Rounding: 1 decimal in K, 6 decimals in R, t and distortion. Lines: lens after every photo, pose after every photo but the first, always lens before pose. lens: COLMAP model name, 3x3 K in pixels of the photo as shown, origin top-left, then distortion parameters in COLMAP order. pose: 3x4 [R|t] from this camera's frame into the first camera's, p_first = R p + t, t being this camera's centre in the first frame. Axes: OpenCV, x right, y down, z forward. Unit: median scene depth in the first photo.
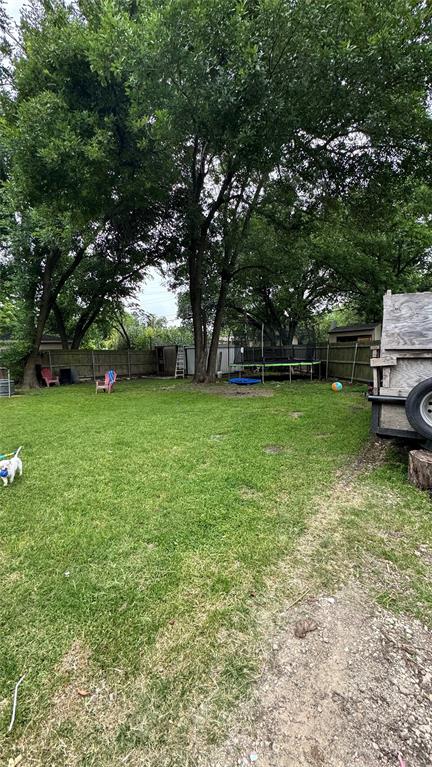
lens RADIAL K [[305.3, 0, 216.7], [0, 305.3, 386.6], [0, 0, 1]] dist [-0.005718, 0.001083]
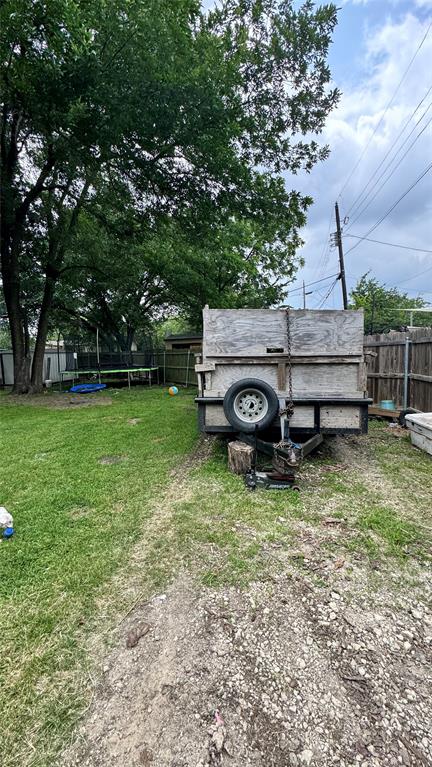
lens RADIAL K [[305.3, 0, 216.6], [0, 305.3, 387.3], [0, 0, 1]] dist [-0.005718, 0.001083]
pose [[0.873429, -0.043758, 0.484981, 0.021105], [0.051934, 0.998645, -0.003428, -0.000868], [-0.484174, 0.028181, 0.874518, -0.007418]]
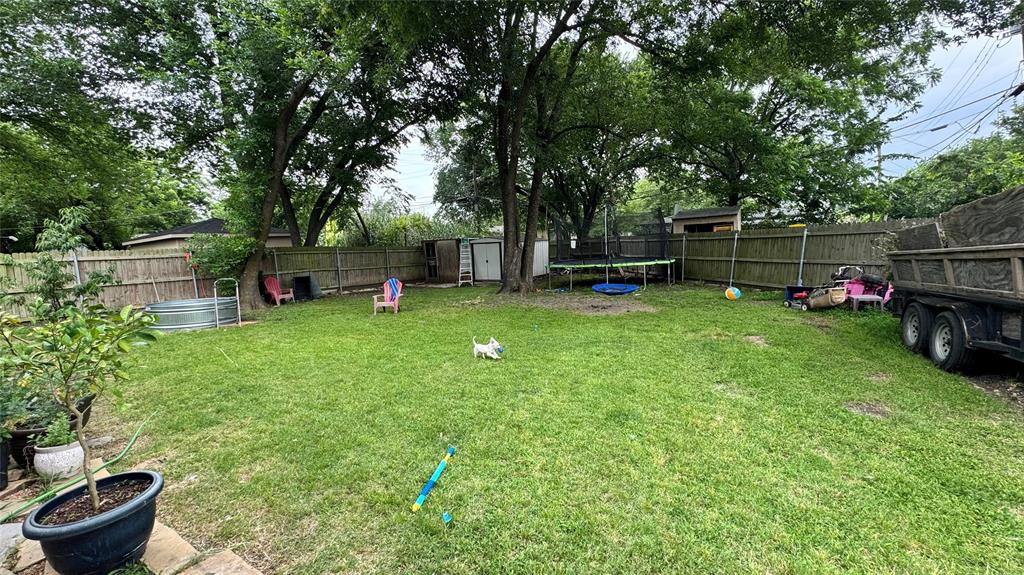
lens RADIAL K [[407.6, 0, 510.0], [0, 407.6, 286.8], [0, 0, 1]] dist [-0.005718, 0.001083]
pose [[0.992009, -0.025615, 0.123542, -0.532405], [0.027588, 0.999517, -0.014281, -0.039389], [-0.123117, 0.017575, 0.992237, 0.269509]]
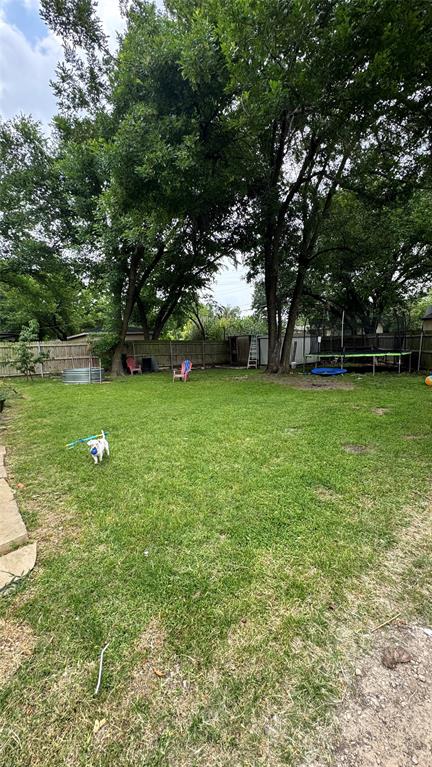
lens RADIAL K [[305.3, 0, 216.7], [0, 305.3, 385.3], [0, 0, 1]] dist [-0.005718, 0.001083]
pose [[0.972443, 0.027350, -0.231530, -0.008664], [-0.020693, 0.999301, 0.031130, -0.002804], [0.232220, -0.025481, 0.972329, 0.014994]]
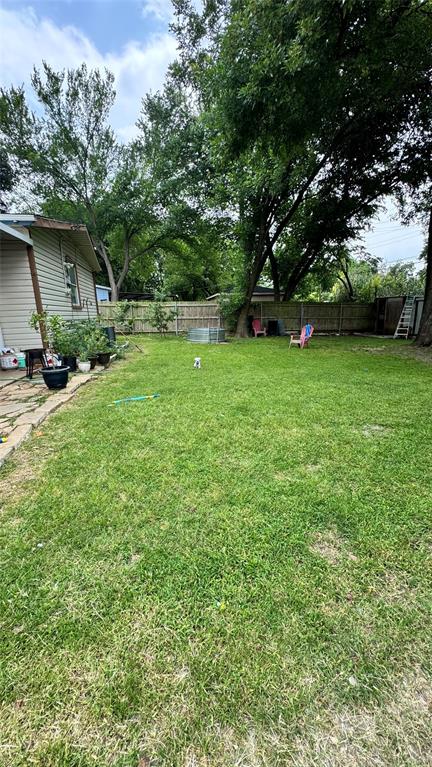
lens RADIAL K [[305.3, 0, 216.3], [0, 305.3, 386.1], [0, 0, 1]] dist [-0.005718, 0.001083]
pose [[0.756401, 0.174318, -0.630453, 0.151361], [-0.080349, 0.981298, 0.174925, -0.021317], [0.649154, -0.081657, 0.756261, 0.261068]]
